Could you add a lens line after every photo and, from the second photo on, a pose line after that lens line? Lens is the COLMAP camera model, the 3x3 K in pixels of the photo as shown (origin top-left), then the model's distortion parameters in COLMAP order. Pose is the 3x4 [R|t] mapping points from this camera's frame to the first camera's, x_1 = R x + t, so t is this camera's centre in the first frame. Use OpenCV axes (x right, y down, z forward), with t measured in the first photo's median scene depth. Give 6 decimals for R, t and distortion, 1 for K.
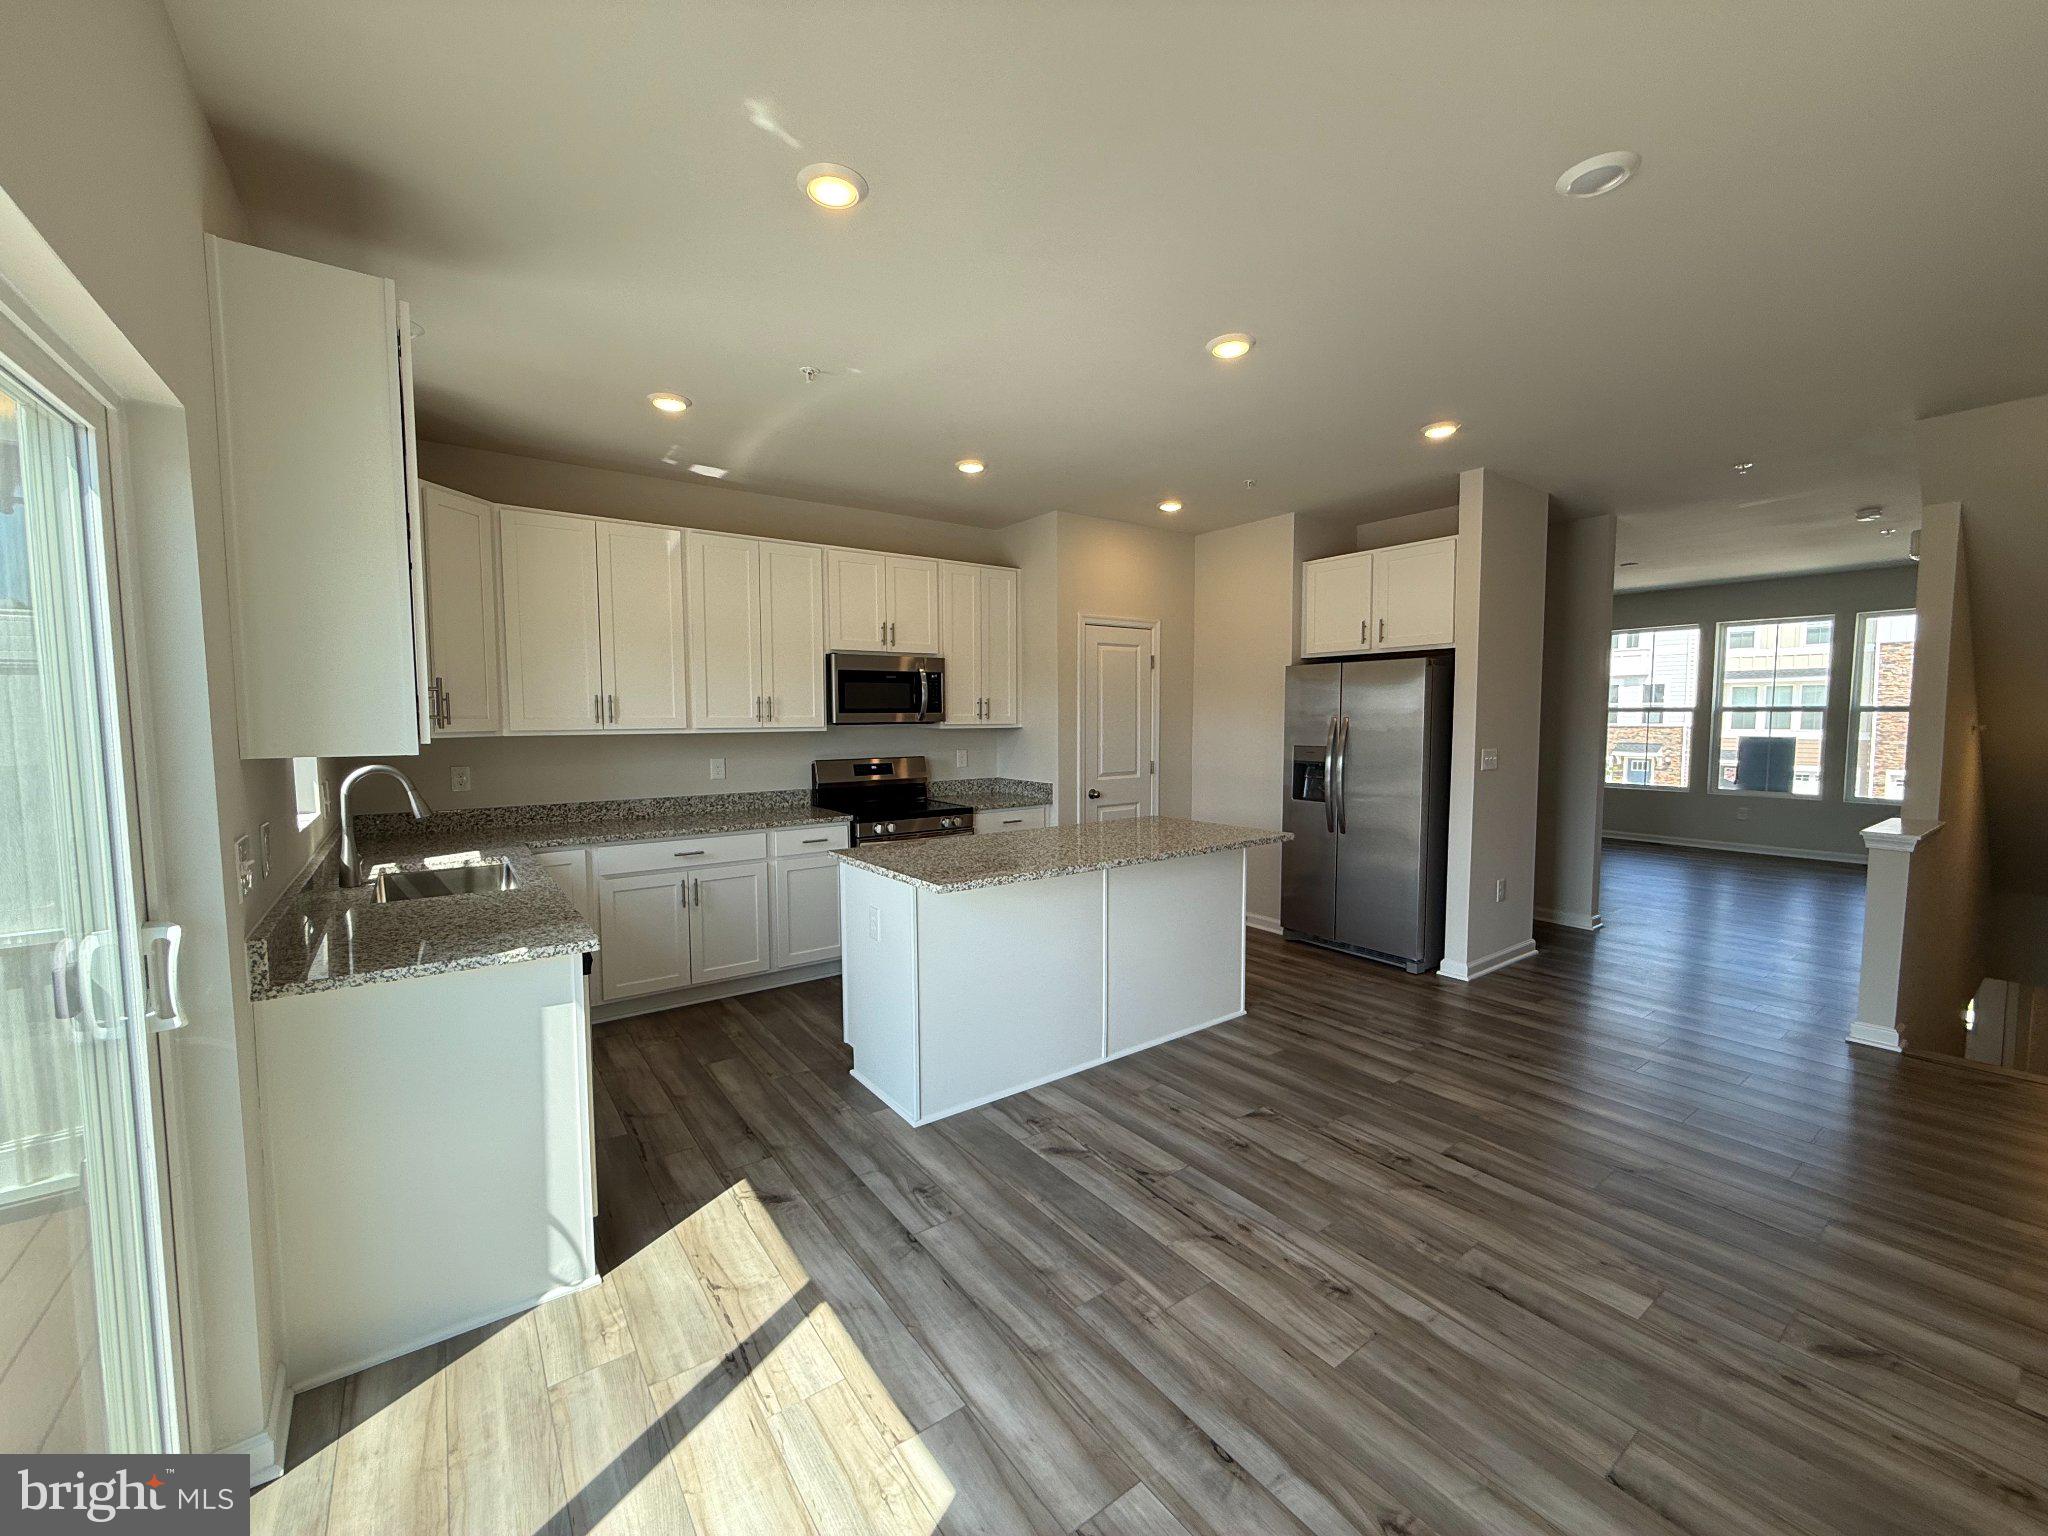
lens RADIAL K [[817.6, 0, 1019.5], [0, 817.6, 766.4], [0, 0, 1]] dist [-0.001283, 0.000171]
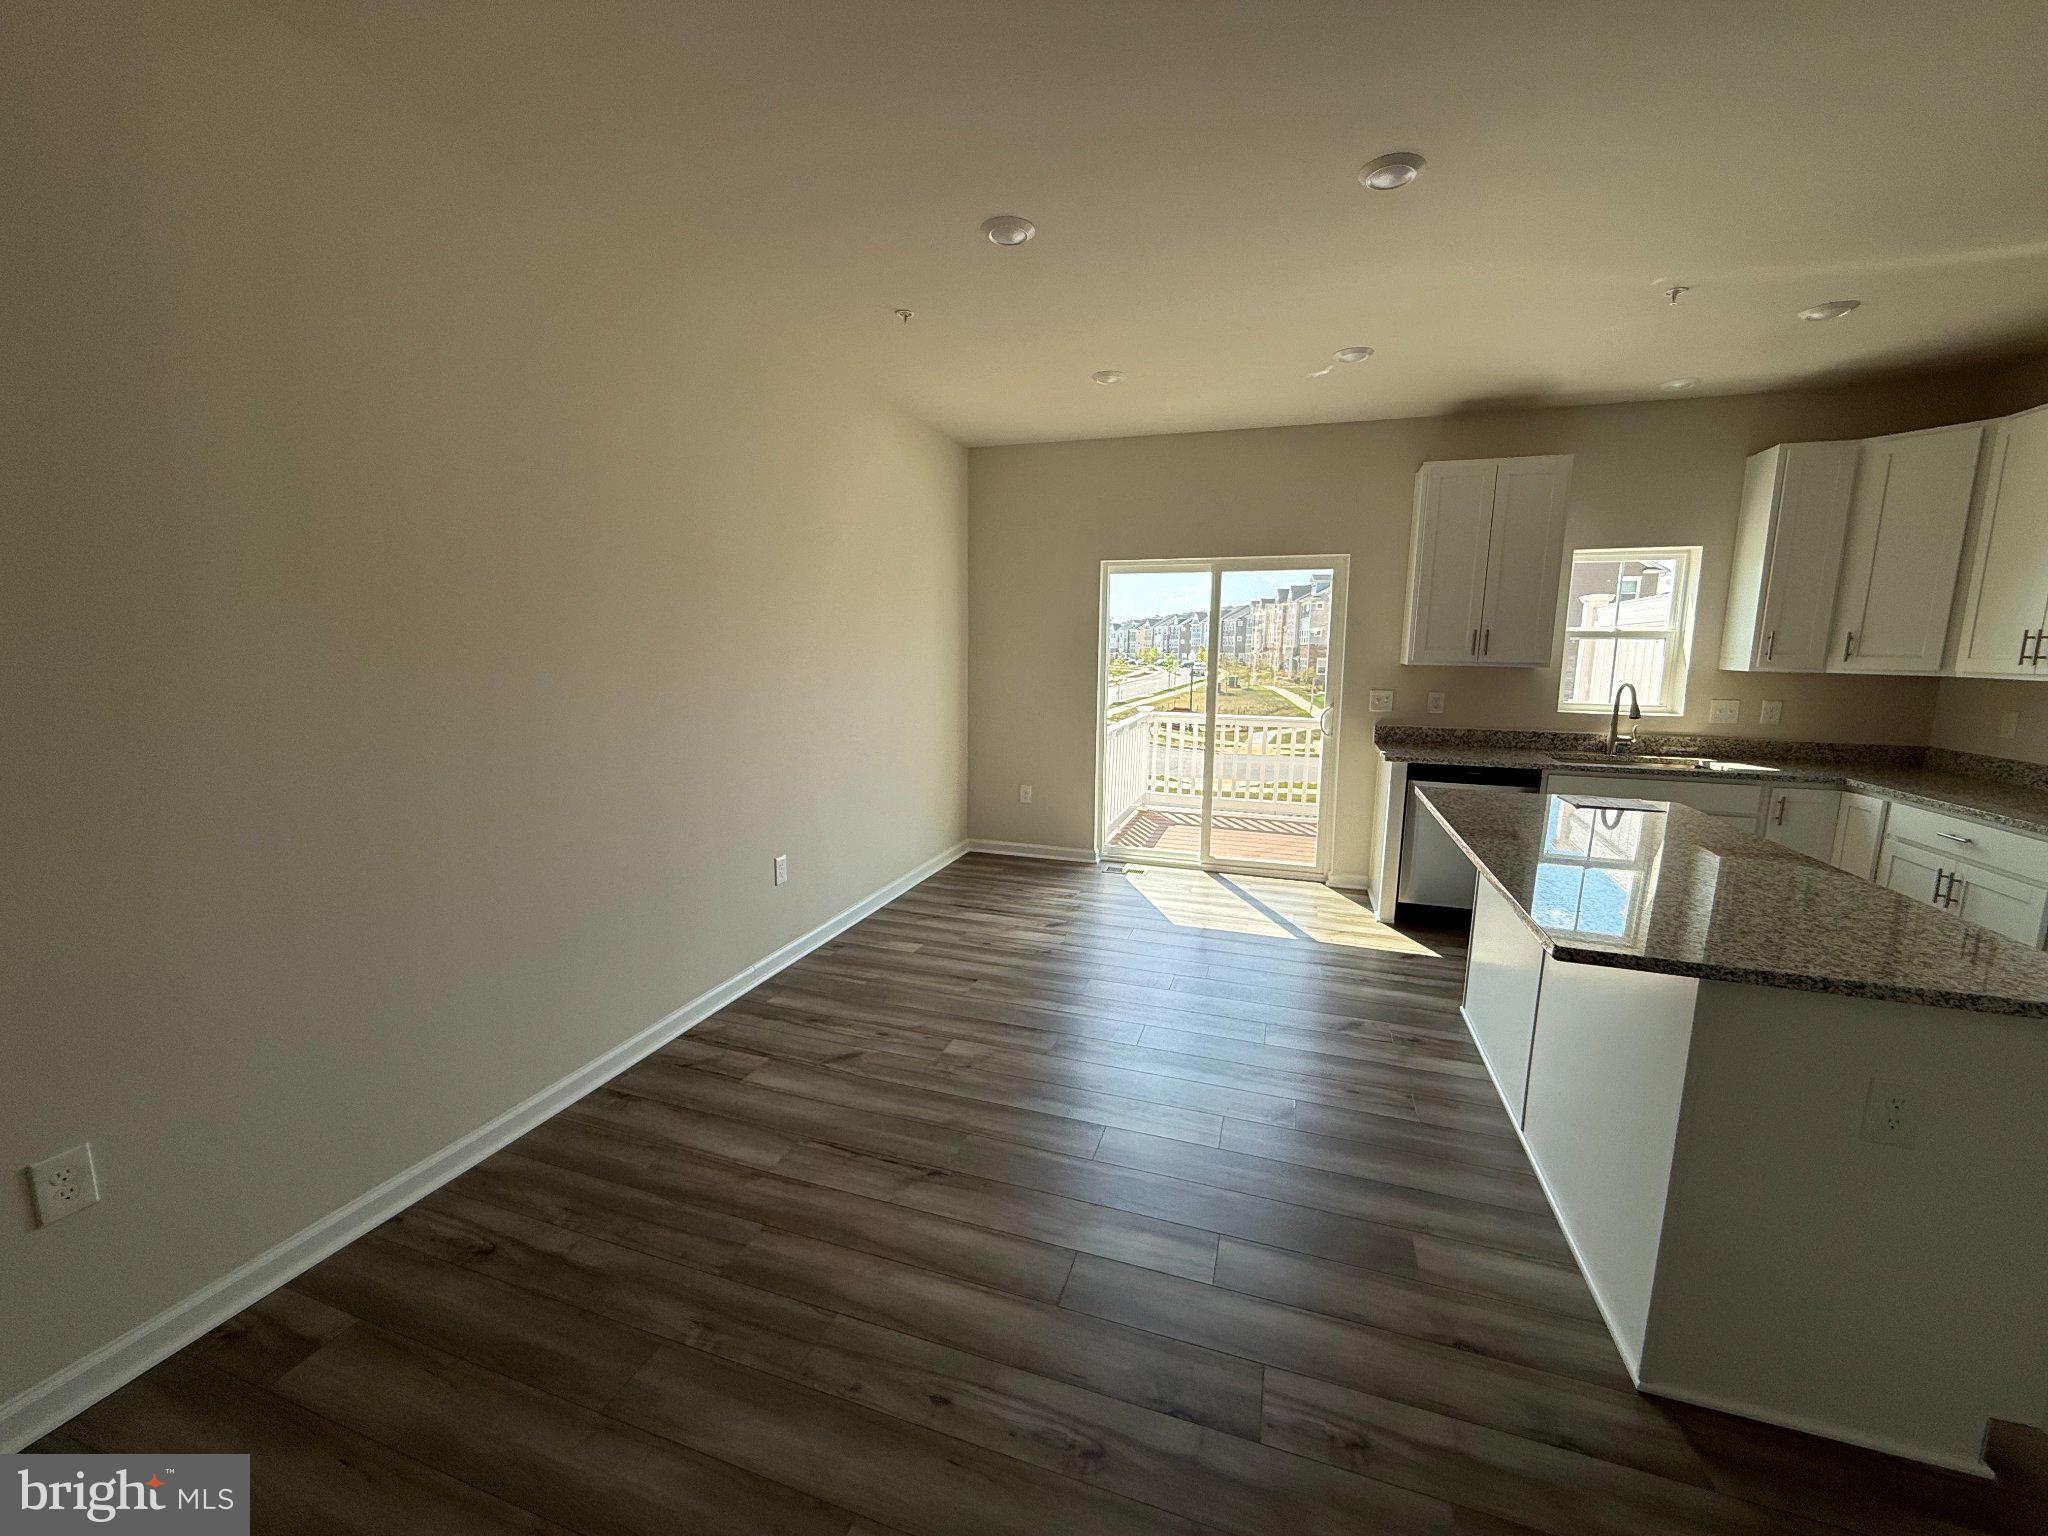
lens RADIAL K [[817.6, 0, 1018.8], [0, 817.6, 770.5], [0, 0, 1]] dist [-0.001283, 0.000171]
pose [[-0.815017, 0.084942, -0.573178, 0.760215], [-0.044483, 0.977105, 0.208054, -0.076561], [0.577728, 0.195064, -0.792579, 1.112494]]
